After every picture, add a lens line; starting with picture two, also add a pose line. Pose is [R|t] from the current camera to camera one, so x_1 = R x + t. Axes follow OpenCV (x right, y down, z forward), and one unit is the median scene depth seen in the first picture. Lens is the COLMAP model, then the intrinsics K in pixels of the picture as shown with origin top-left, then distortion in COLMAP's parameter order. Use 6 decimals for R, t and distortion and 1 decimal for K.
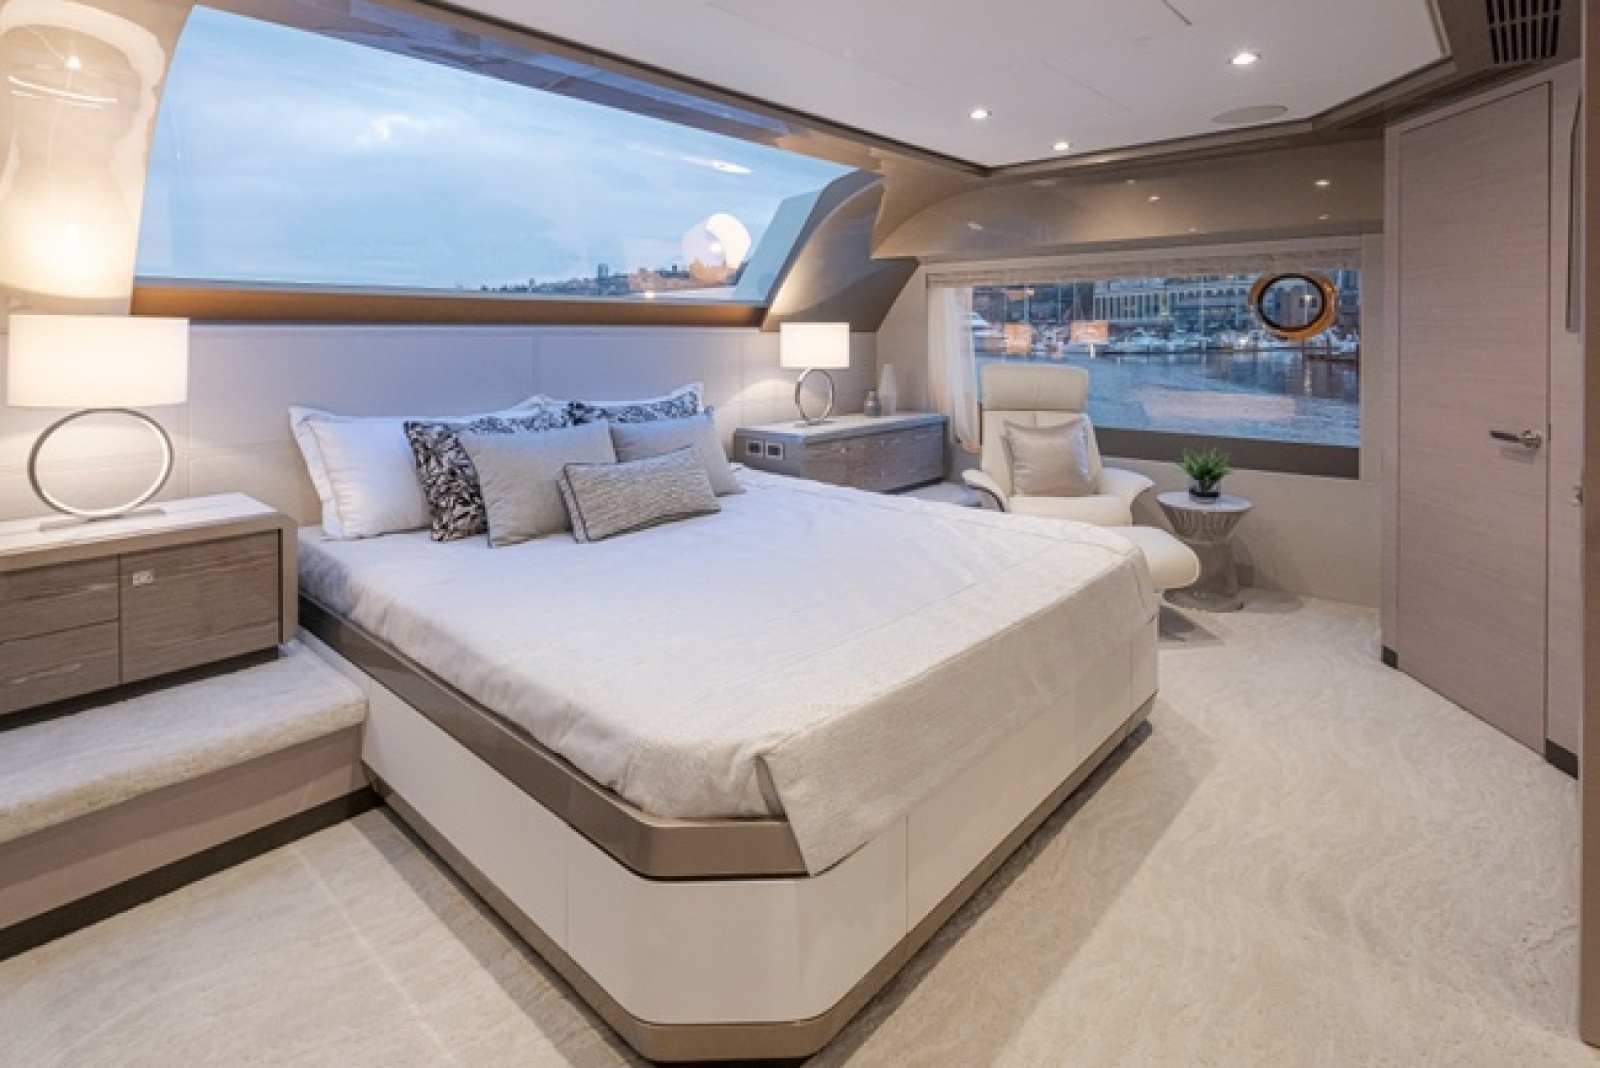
lens RADIAL K [[802.3, 0, 803.8], [0, 802.3, 499.2], [0, 0, 1]] dist [0.001261, -0.001062]
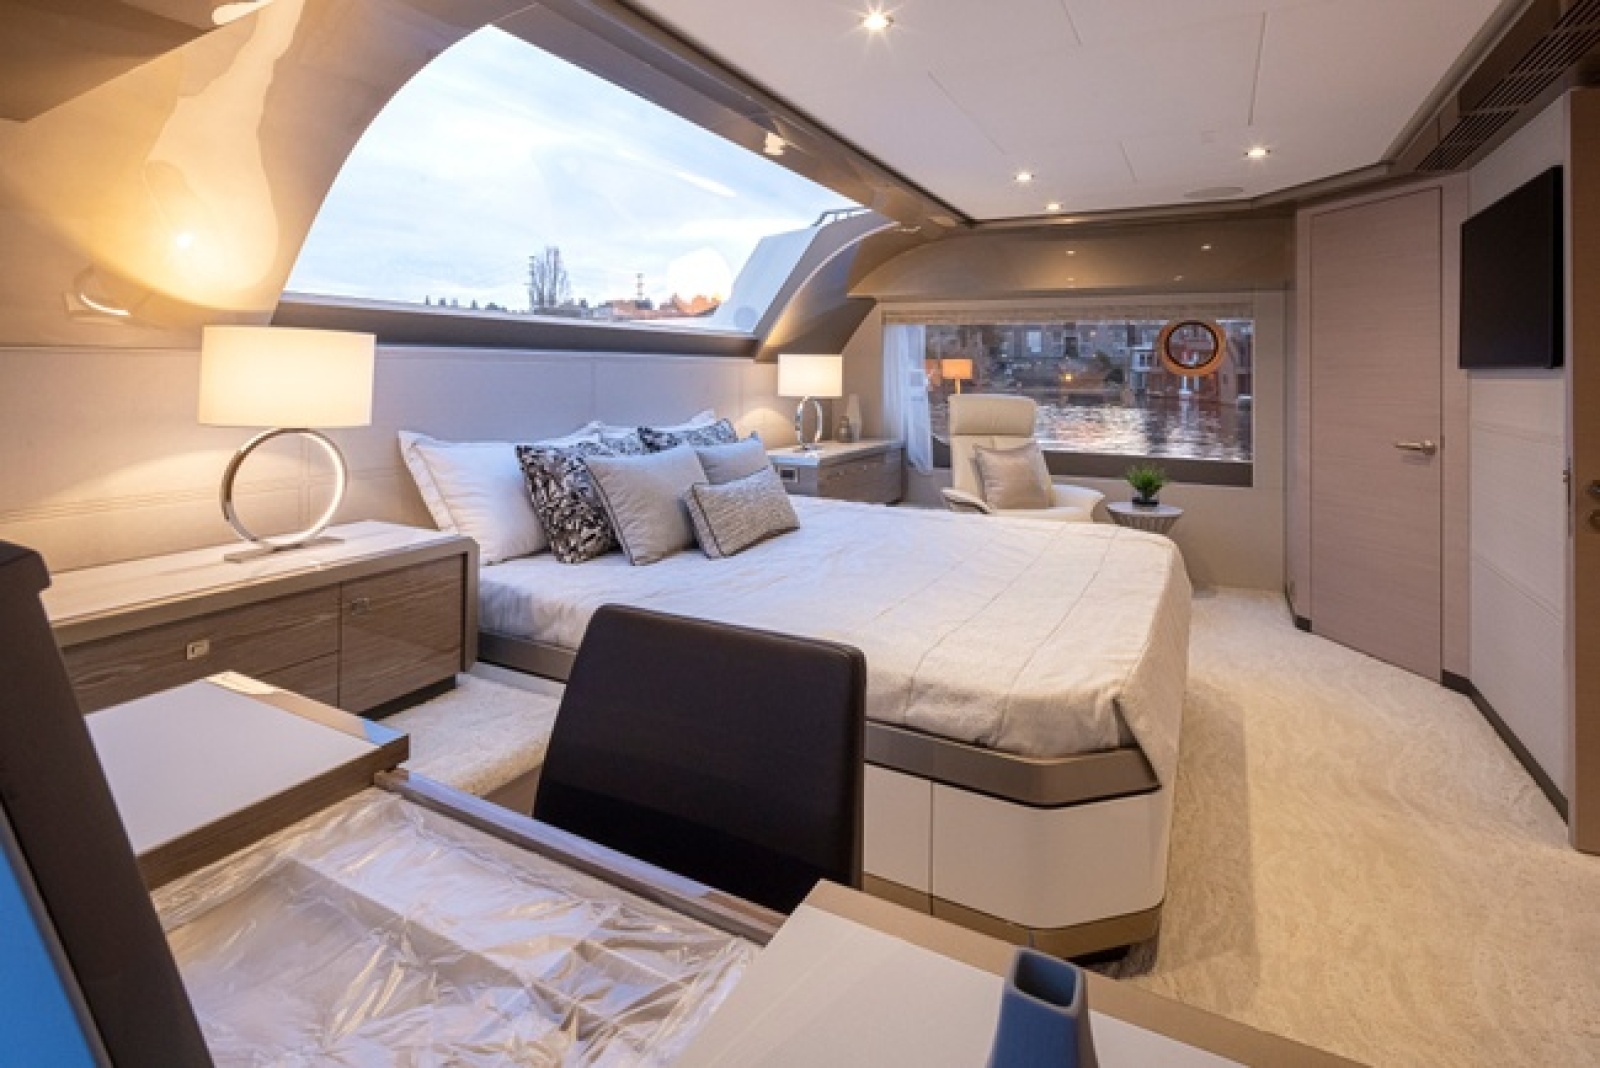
lens RADIAL K [[802.3, 0, 798.6], [0, 802.3, 526.0], [0, 0, 1]] dist [0.001261, -0.001062]
pose [[0.967593, -0.035807, 0.249965, -0.413032], [0.038840, 0.999219, -0.007209, 0.022466], [-0.249512, 0.016684, 0.968228, -0.039579]]
